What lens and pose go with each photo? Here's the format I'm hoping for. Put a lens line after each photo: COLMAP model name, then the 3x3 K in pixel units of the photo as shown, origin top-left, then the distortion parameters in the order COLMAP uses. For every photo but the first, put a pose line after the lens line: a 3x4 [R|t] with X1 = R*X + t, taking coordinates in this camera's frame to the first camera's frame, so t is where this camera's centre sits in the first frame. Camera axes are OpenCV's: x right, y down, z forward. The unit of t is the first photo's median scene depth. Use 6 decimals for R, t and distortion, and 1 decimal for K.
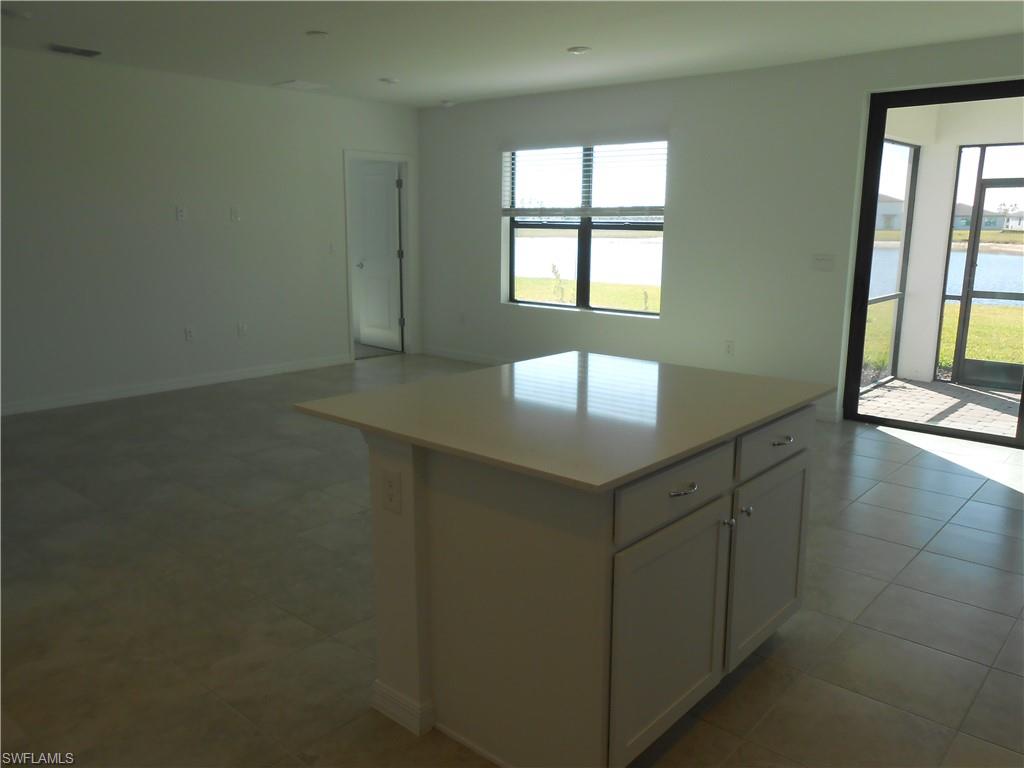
lens RADIAL K [[795.2, 0, 512.0], [0, 795.2, 384.0], [0, 0, 1]] dist [-0.036834, 0.060373]
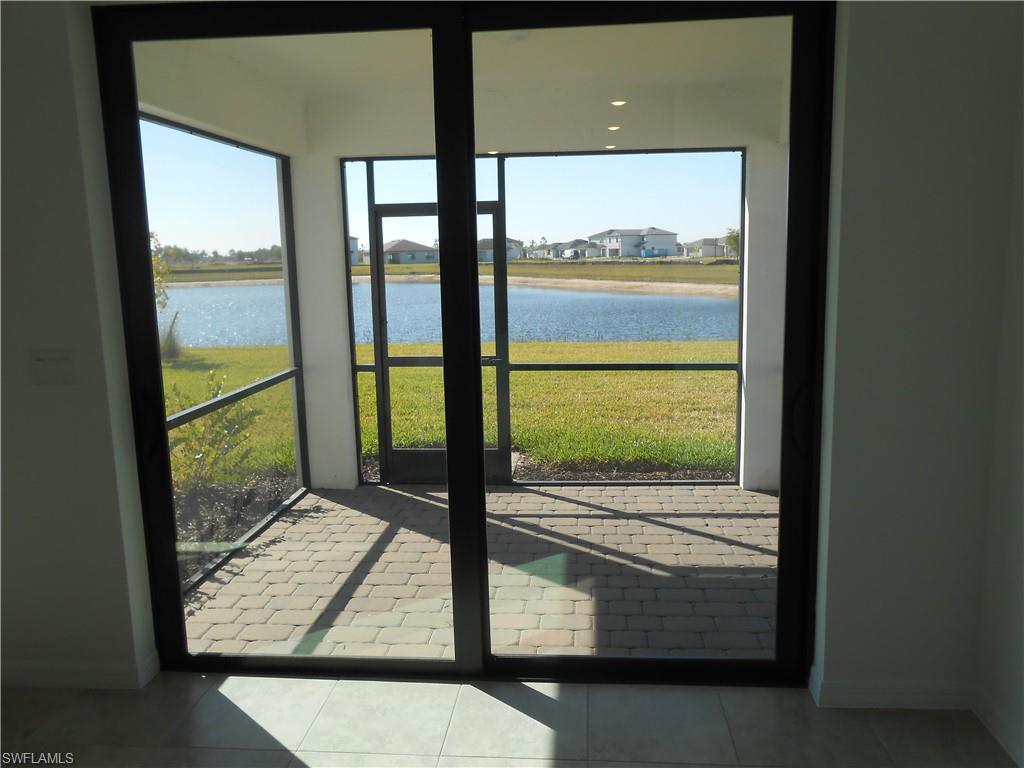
lens RADIAL K [[804.6, 0, 512.0], [0, 804.6, 384.0], [0, 0, 1]] dist [-0.032985, 0.059960]
pose [[0.804543, -0.116743, 0.582308, 0.248969], [0.145525, 0.989351, -0.002716, -0.076947], [-0.575789, 0.086925, 0.812964, 0.346549]]
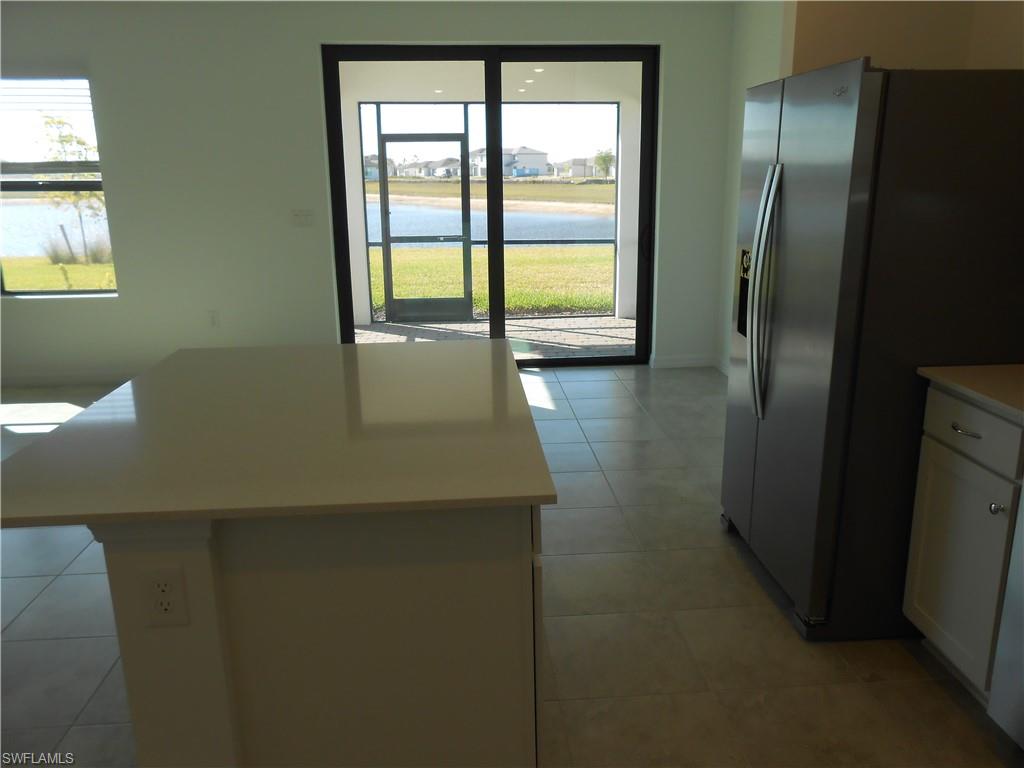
lens RADIAL K [[804.6, 0, 512.0], [0, 804.6, 384.0], [0, 0, 1]] dist [-0.032985, 0.059960]
pose [[0.700833, -0.194273, 0.686361, -0.107468], [0.157489, 0.980596, 0.116746, -0.021395], [-0.695723, 0.026275, 0.717829, 0.089113]]
